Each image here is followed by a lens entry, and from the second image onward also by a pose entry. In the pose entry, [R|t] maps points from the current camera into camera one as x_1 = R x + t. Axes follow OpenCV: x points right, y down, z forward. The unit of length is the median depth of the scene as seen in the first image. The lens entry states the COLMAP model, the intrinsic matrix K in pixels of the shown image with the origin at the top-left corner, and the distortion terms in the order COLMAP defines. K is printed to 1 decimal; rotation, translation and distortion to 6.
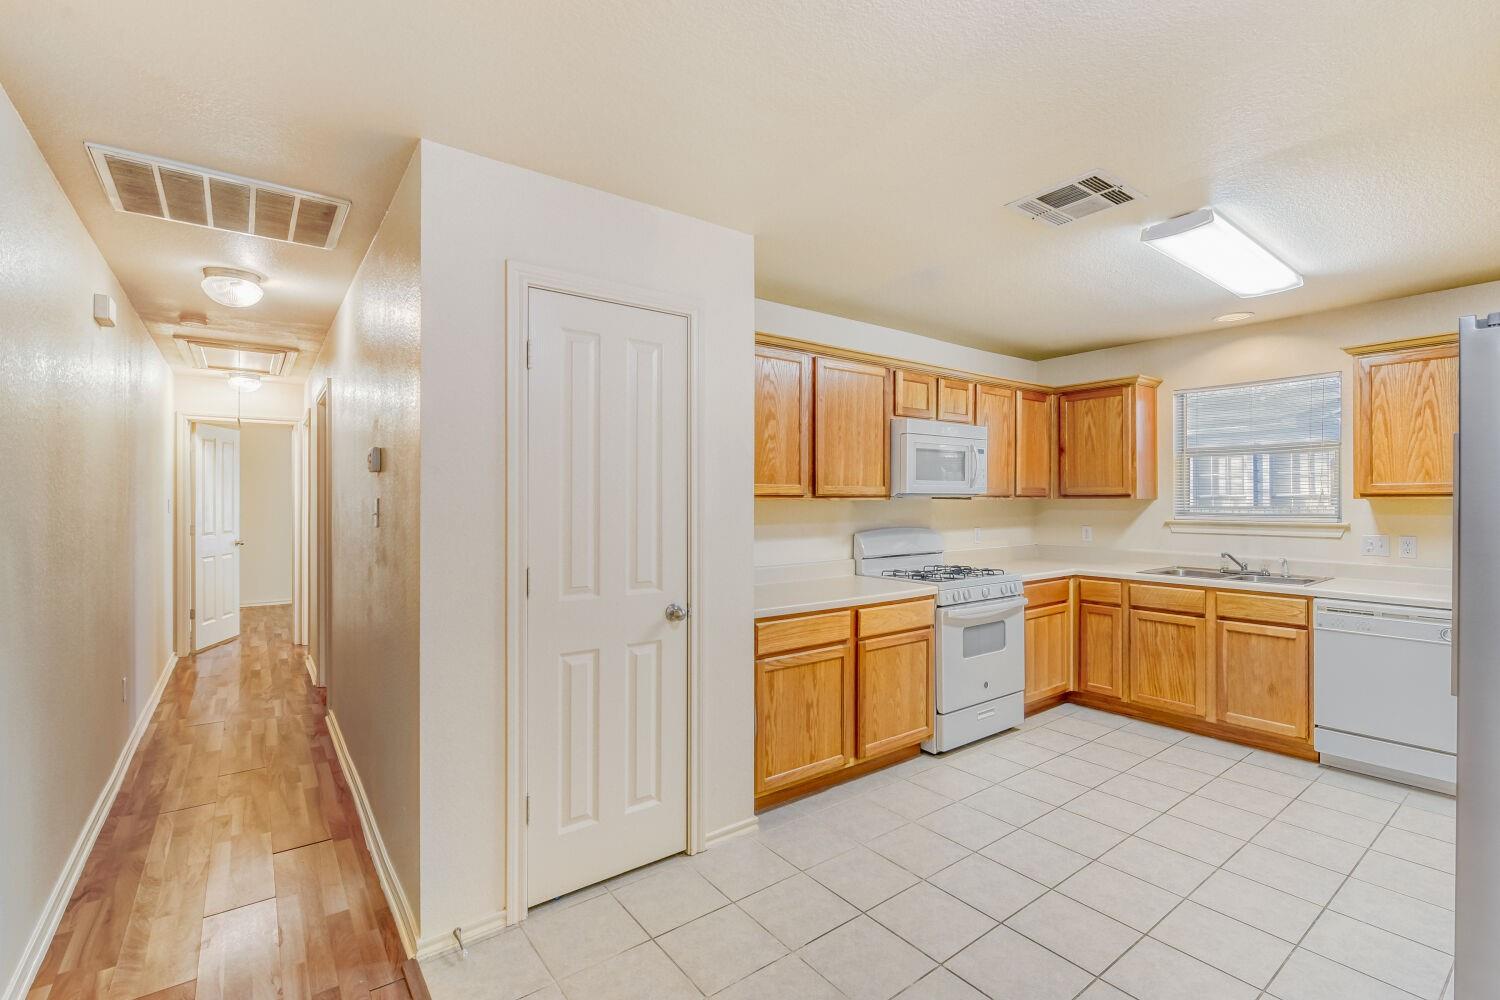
lens RADIAL K [[666.8, 0, 756.2], [0, 666.8, 499.0], [0, 0, 1]] dist [0.005787, -0.000248]
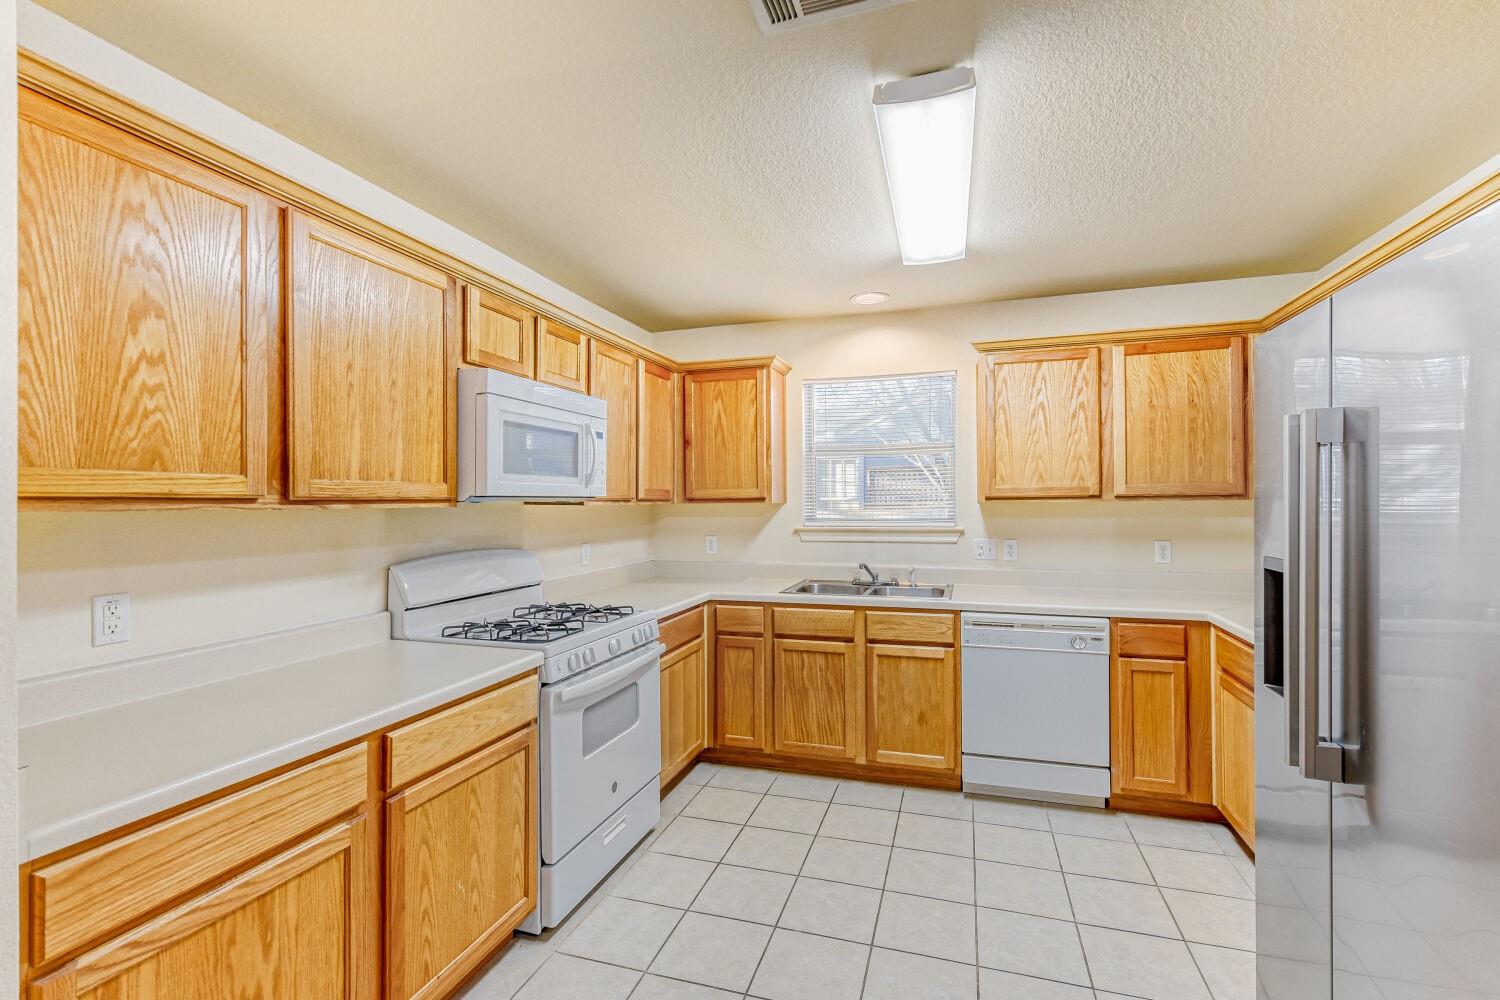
lens RADIAL K [[666.8, 0, 756.5], [0, 666.8, 501.1], [0, 0, 1]] dist [0.005787, -0.000248]
pose [[0.813506, -0.002481, 0.581551, 0.078398], [0.004827, 0.999985, -0.002486, -0.000954], [-0.581536, 0.004829, 0.813506, 0.393208]]
